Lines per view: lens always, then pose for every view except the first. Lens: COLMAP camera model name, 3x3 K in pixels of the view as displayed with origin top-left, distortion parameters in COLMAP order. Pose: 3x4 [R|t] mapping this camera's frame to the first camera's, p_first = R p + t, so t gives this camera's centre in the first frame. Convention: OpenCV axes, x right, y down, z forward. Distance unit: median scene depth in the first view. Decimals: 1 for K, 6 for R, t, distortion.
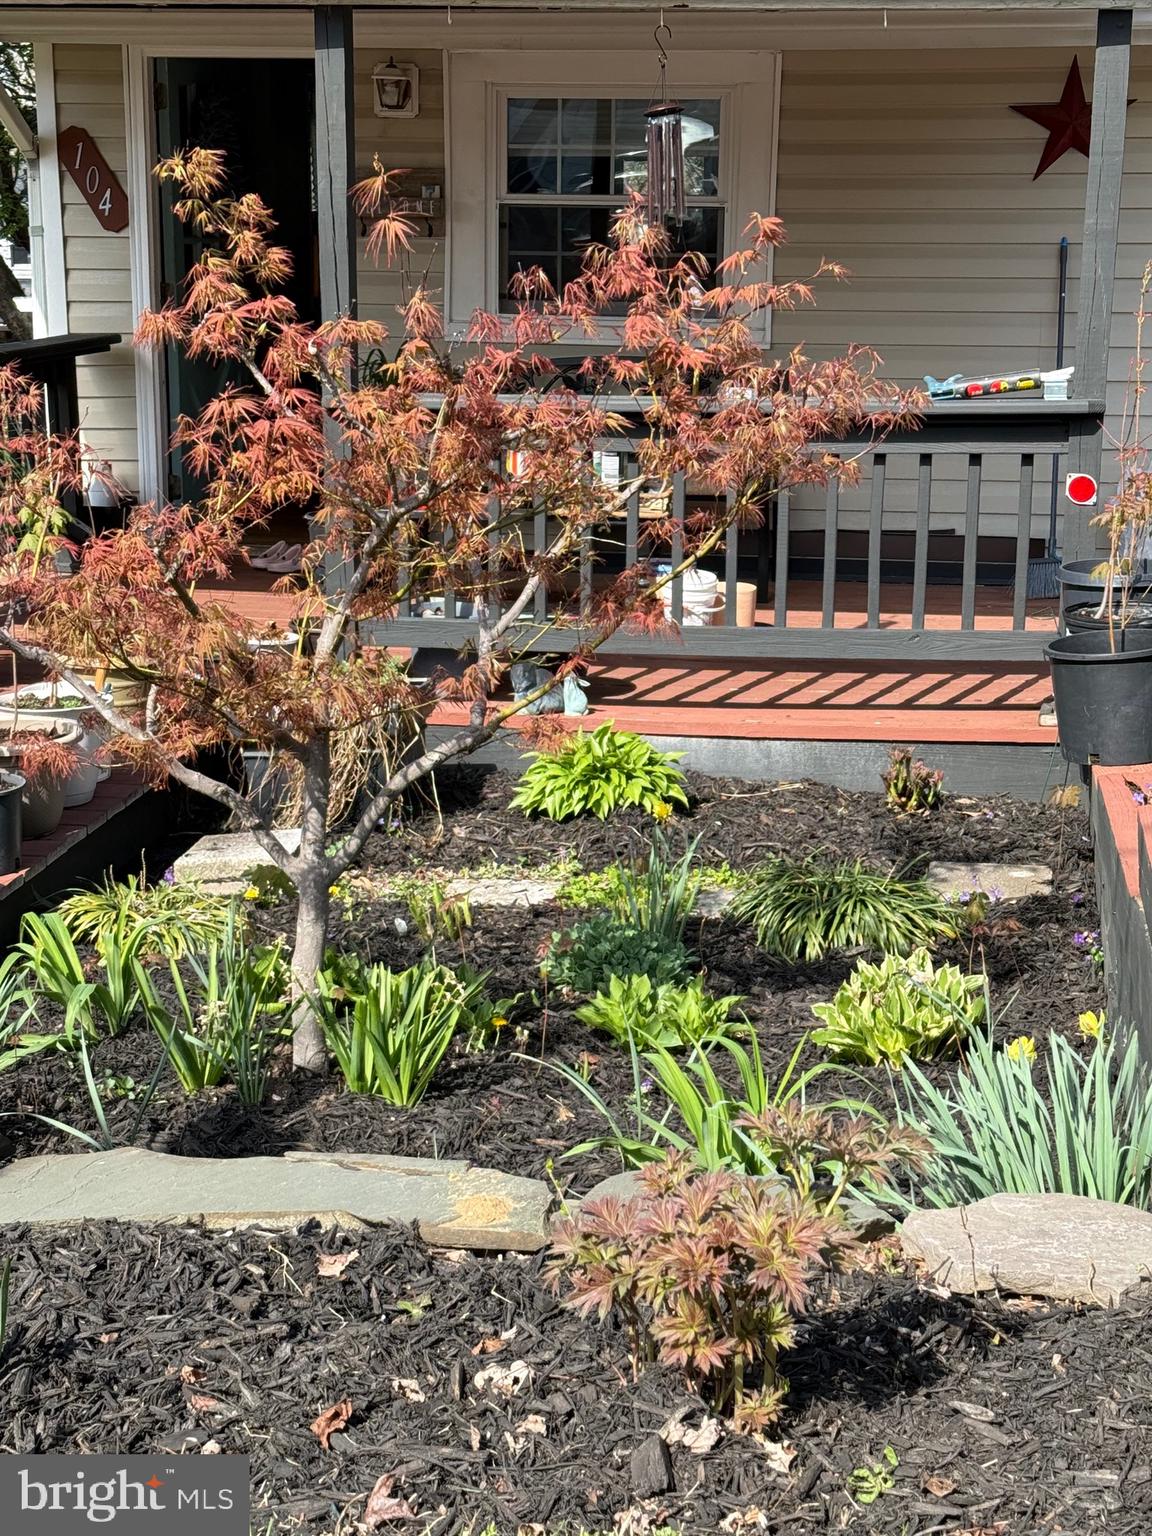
lens RADIAL K [[2496.1, 0, 575.8], [0, 2496.1, 769.4], [0, 0, 1]] dist [0.059473, 0.000000]
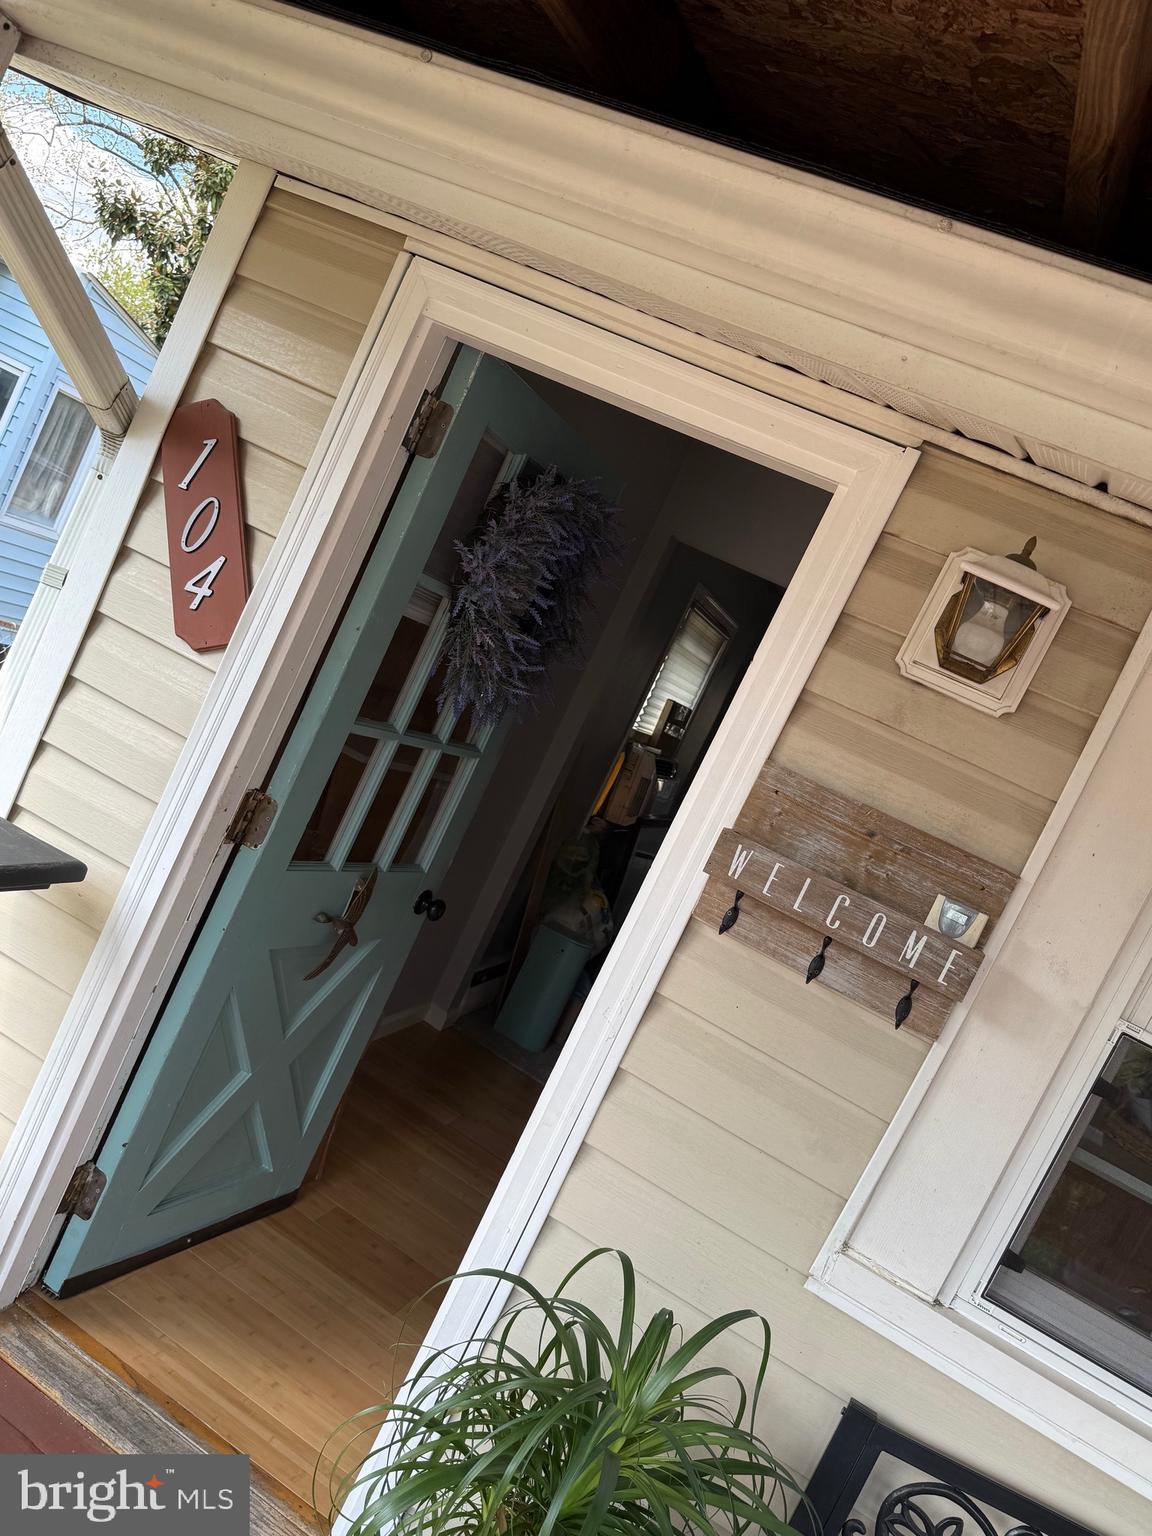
lens RADIAL K [[1161.5, 0, 575.2], [0, 1161.5, 766.8], [0, 0, 1]] dist [0.002074, 0.000388]
pose [[0.894248, 0.430502, -0.122431, -0.093389], [-0.445493, 0.882483, -0.150864, -0.197202], [0.043096, 0.189452, 0.980944, 0.818121]]
